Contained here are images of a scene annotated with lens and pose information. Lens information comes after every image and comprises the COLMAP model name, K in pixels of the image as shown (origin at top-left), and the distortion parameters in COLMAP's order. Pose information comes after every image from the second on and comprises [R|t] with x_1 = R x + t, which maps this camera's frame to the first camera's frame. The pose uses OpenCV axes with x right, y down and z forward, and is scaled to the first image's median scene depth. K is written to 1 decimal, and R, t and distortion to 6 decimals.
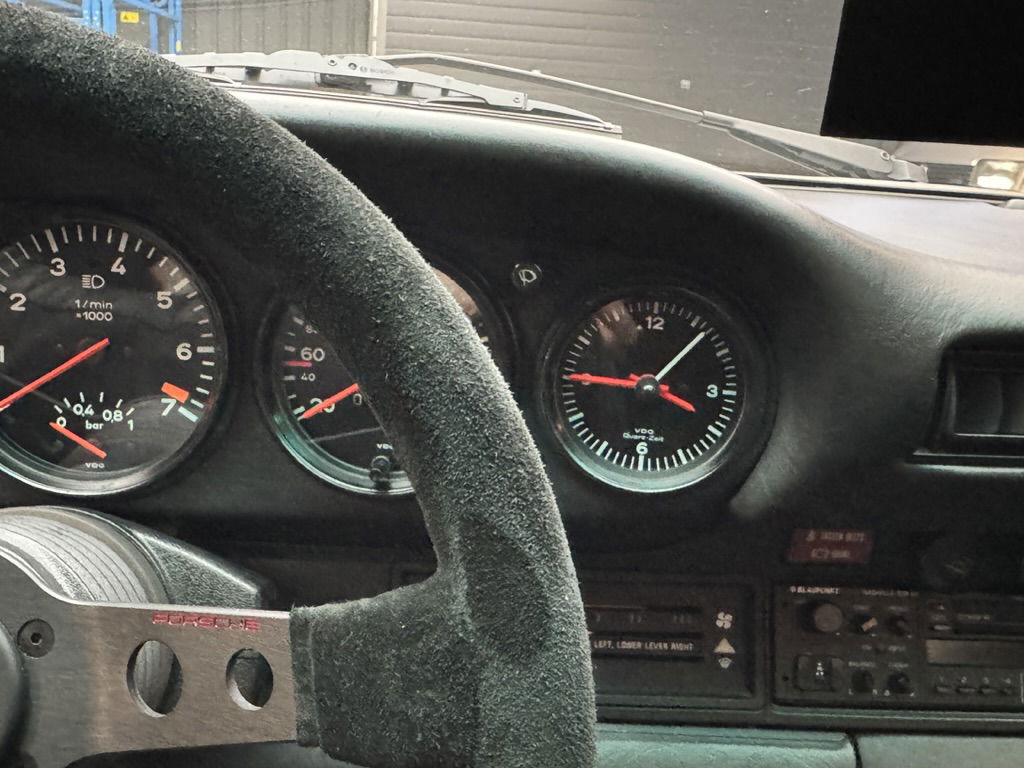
lens RADIAL K [[977.4, 0, 512.0], [0, 977.4, 384.0], [0, 0, 1]] dist [0.002597, 0.001345]
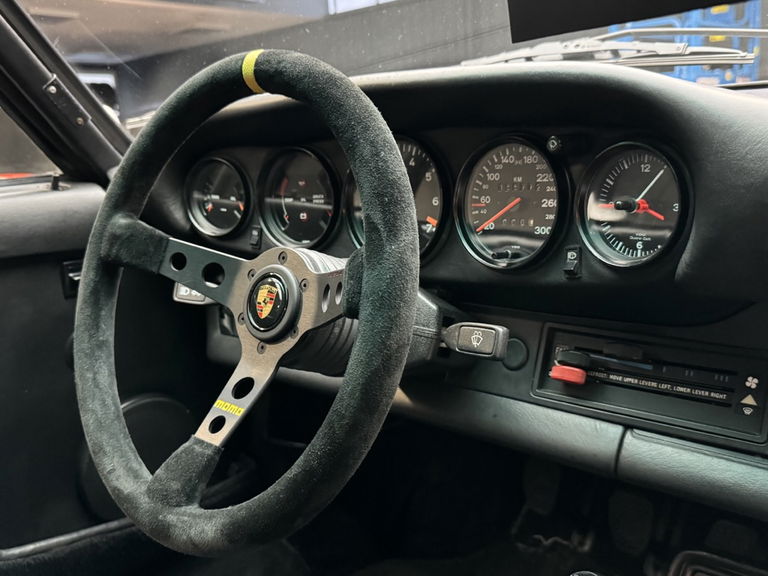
lens RADIAL K [[749.9, 0, 384.0], [0, 749.9, 288.0], [0, 0, 1]] dist [0.098701, -0.355293]
pose [[0.712405, 0.033555, -0.700966, 0.708826], [-0.060486, 0.998075, -0.013695, 0.178344], [0.699158, 0.052155, 0.713063, -0.202473]]
